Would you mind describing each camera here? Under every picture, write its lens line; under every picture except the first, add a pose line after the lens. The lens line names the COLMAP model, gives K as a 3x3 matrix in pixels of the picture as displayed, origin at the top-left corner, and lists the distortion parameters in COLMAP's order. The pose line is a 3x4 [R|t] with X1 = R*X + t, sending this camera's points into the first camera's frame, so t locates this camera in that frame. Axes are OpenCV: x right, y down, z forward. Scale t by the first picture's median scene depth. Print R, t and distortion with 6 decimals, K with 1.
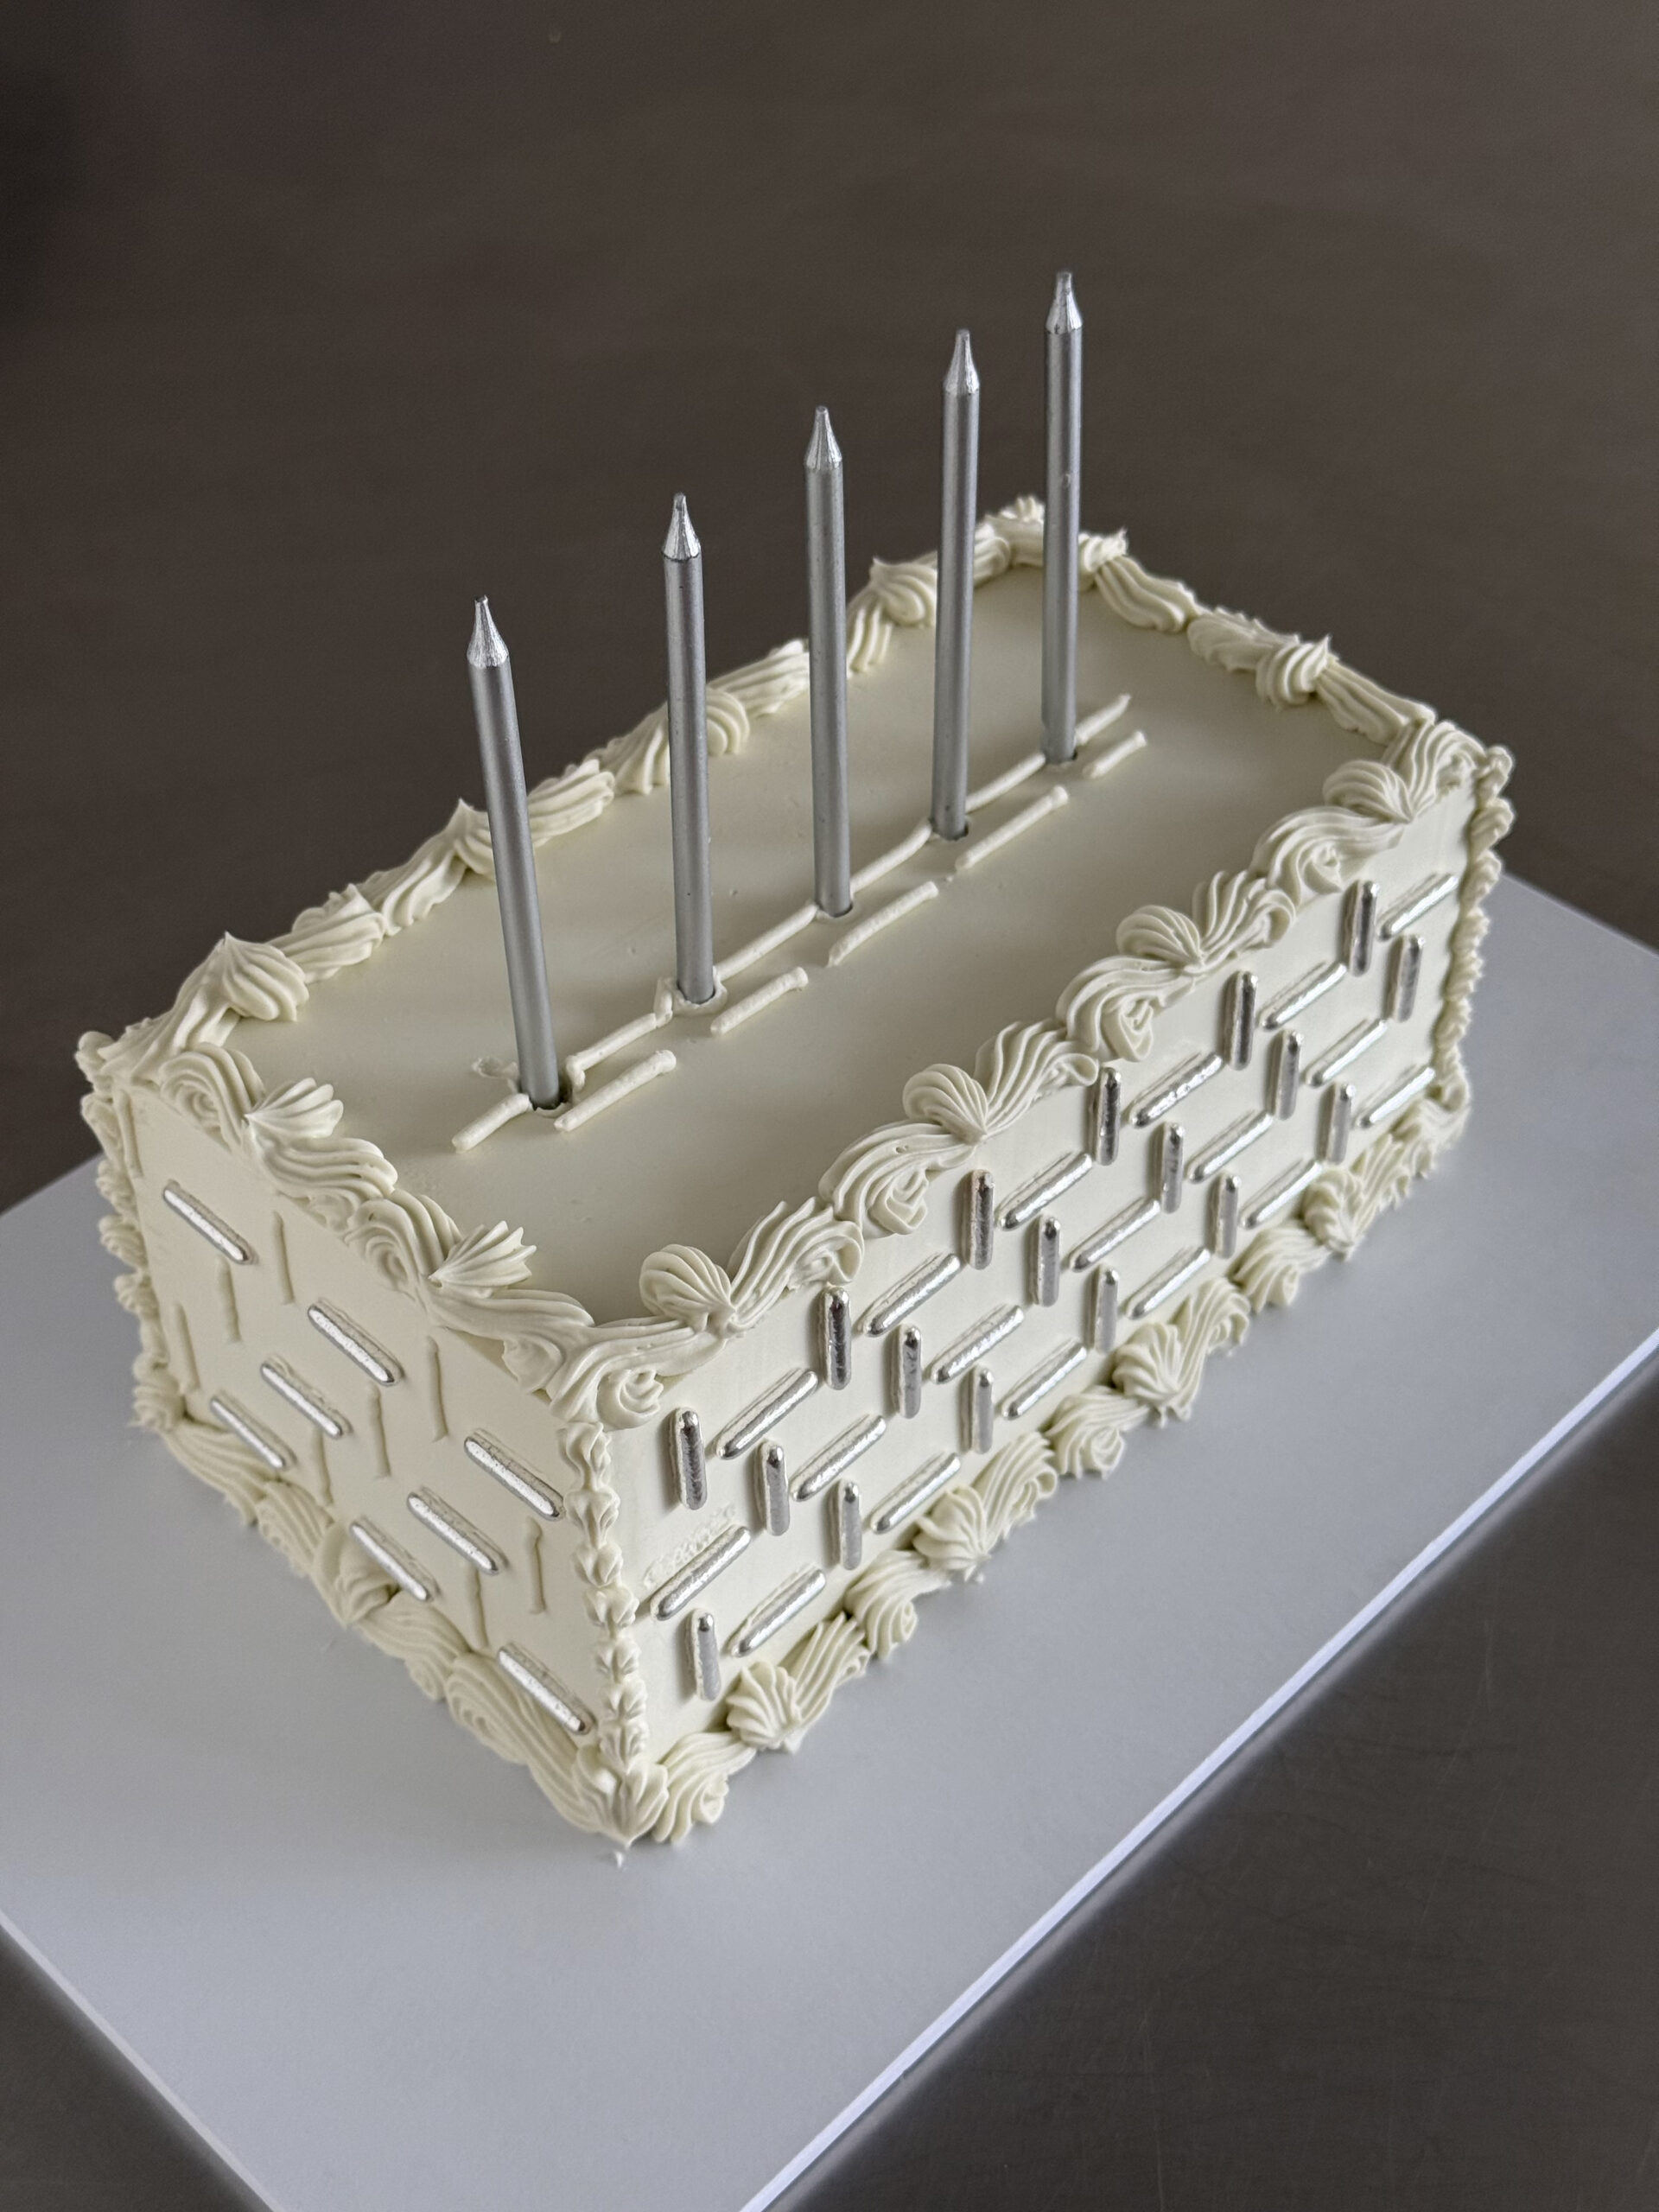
lens RADIAL K [[3135.4, 0, 829.5], [0, 3135.4, 1106.0], [0, 0, 1]] dist [0.177088, -0.433357]
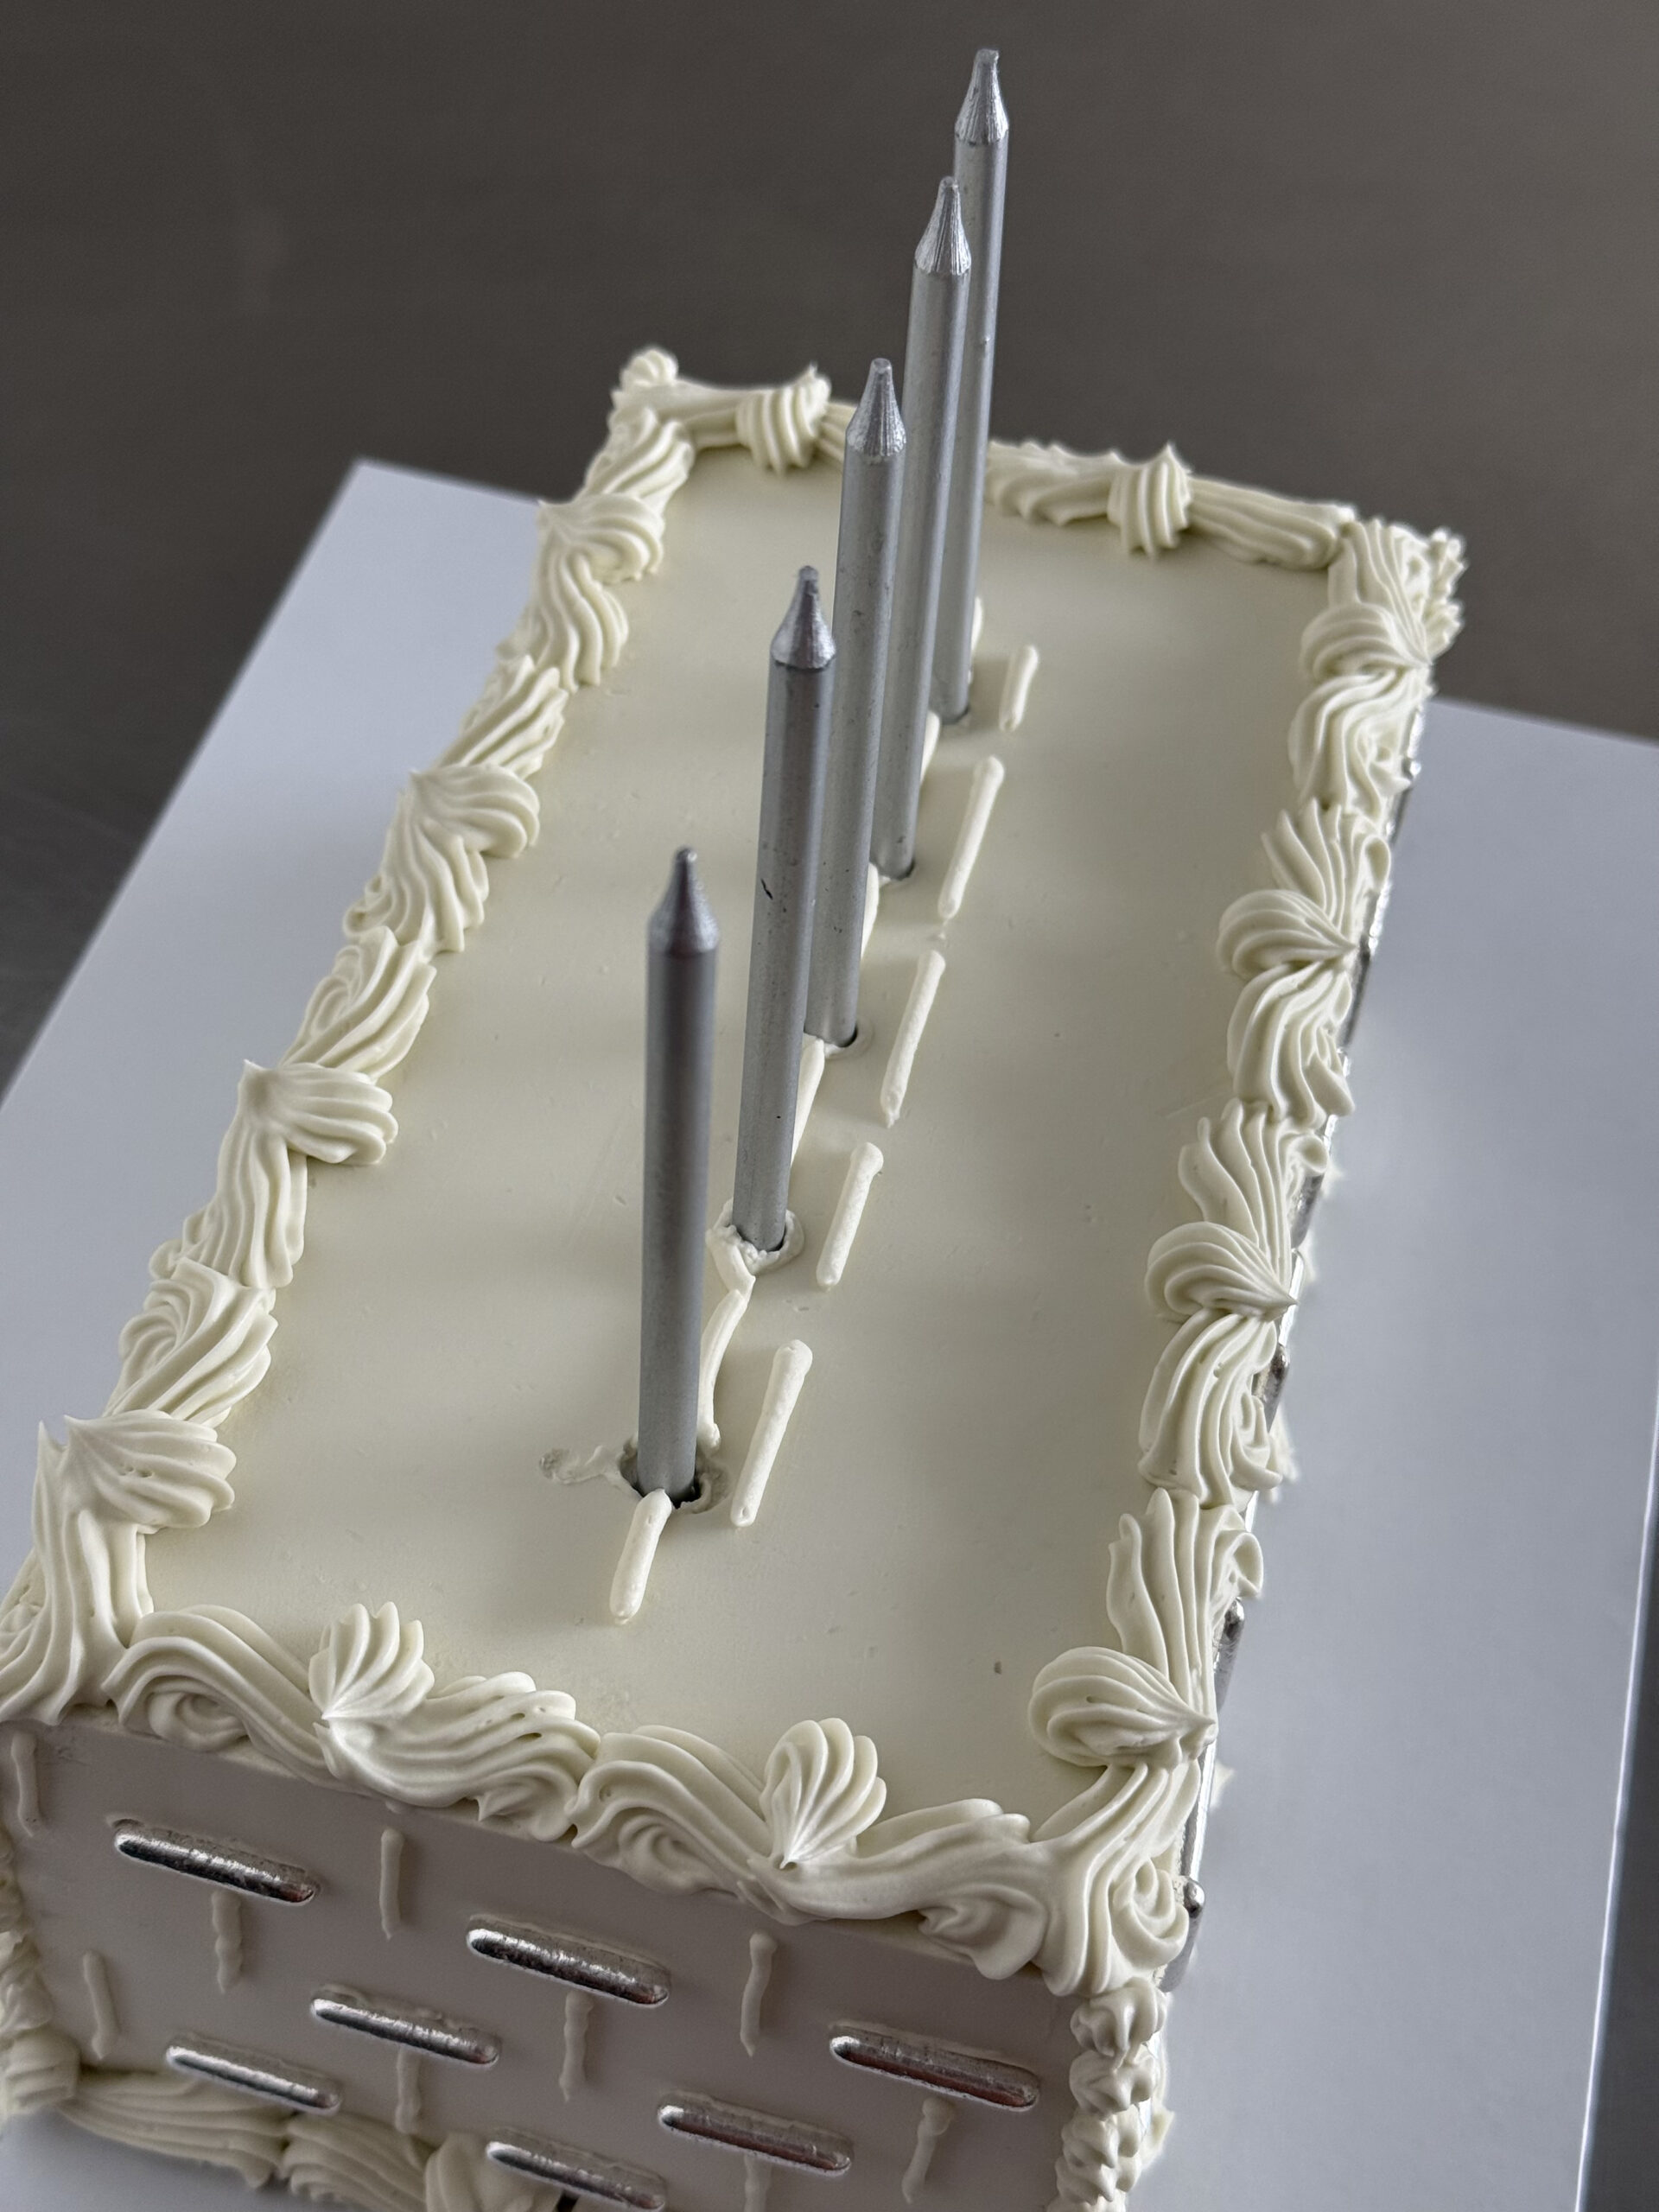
lens RADIAL K [[3135.4, 0, 829.5], [0, 3135.4, 1106.0], [0, 0, 1]] dist [0.177088, -0.433357]
pose [[0.866842, -0.342375, 0.362442, -0.260377], [0.295721, 0.938332, 0.179113, -0.174813], [-0.401415, -0.048081, 0.914633, 0.370610]]
